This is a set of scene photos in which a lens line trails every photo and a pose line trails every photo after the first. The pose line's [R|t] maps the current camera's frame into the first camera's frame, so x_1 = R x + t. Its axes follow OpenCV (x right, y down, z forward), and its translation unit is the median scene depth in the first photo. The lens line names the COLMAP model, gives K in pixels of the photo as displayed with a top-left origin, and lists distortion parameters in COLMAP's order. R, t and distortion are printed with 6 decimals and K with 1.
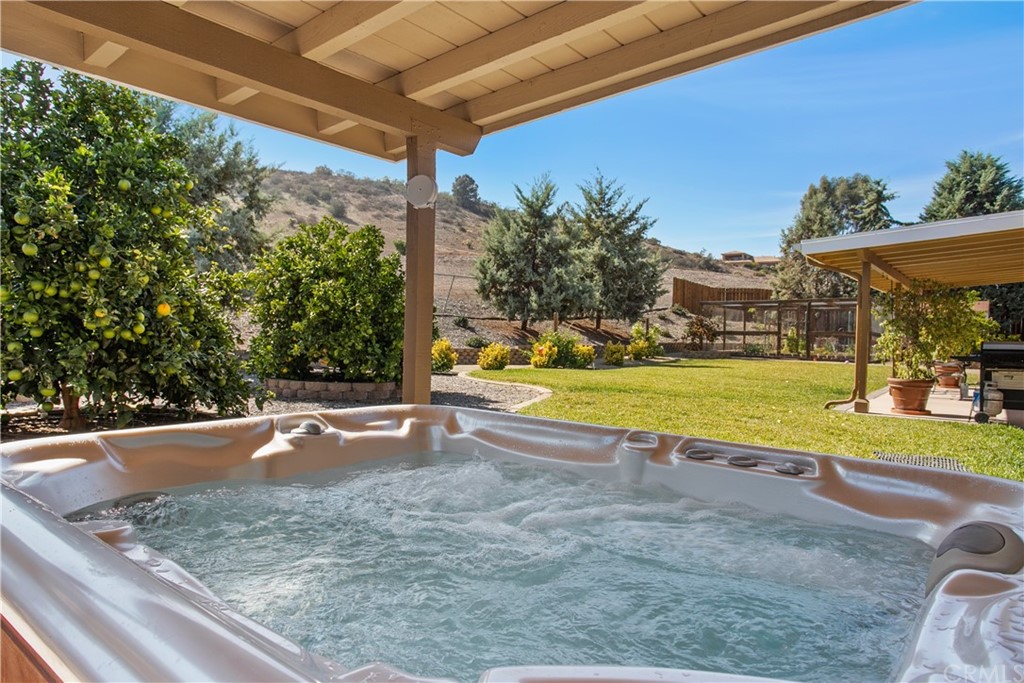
lens RADIAL K [[693.4, 0, 512.0], [0, 693.4, 341.5], [0, 0, 1]] dist [-0.062283, 0.000199]
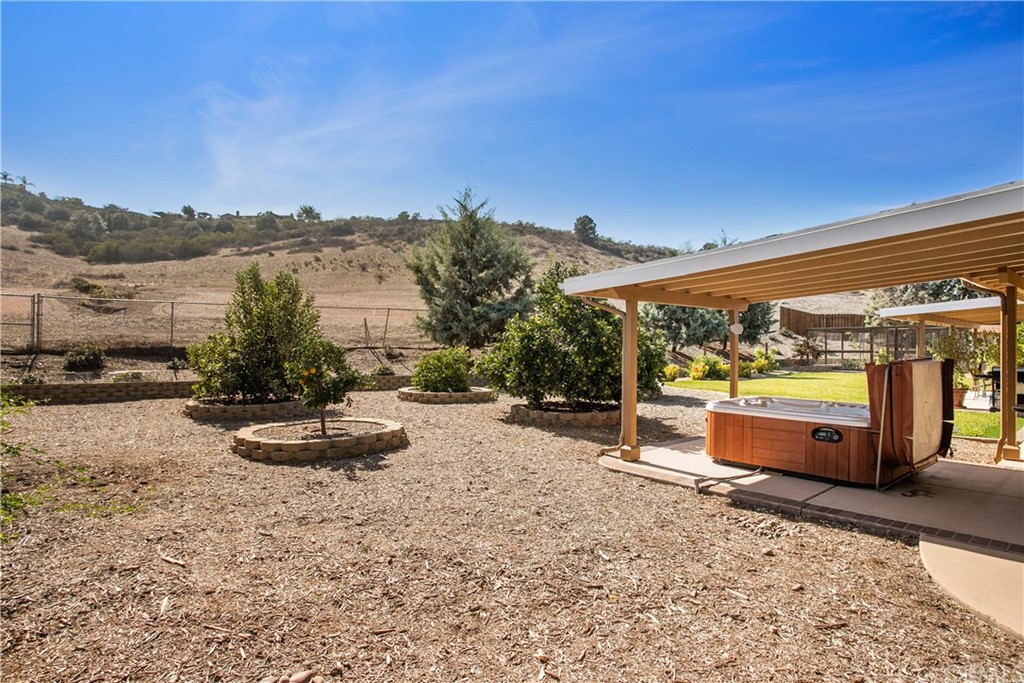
lens RADIAL K [[590.5, 0, 504.3], [0, 590.5, 342.7], [0, 0, 1]] dist [-0.057853, 0.034770]
pose [[0.980341, -0.015616, -0.196692, -0.074732], [0.011670, 0.999707, -0.021204, -0.012993], [0.196965, 0.018492, 0.980236, -0.208766]]
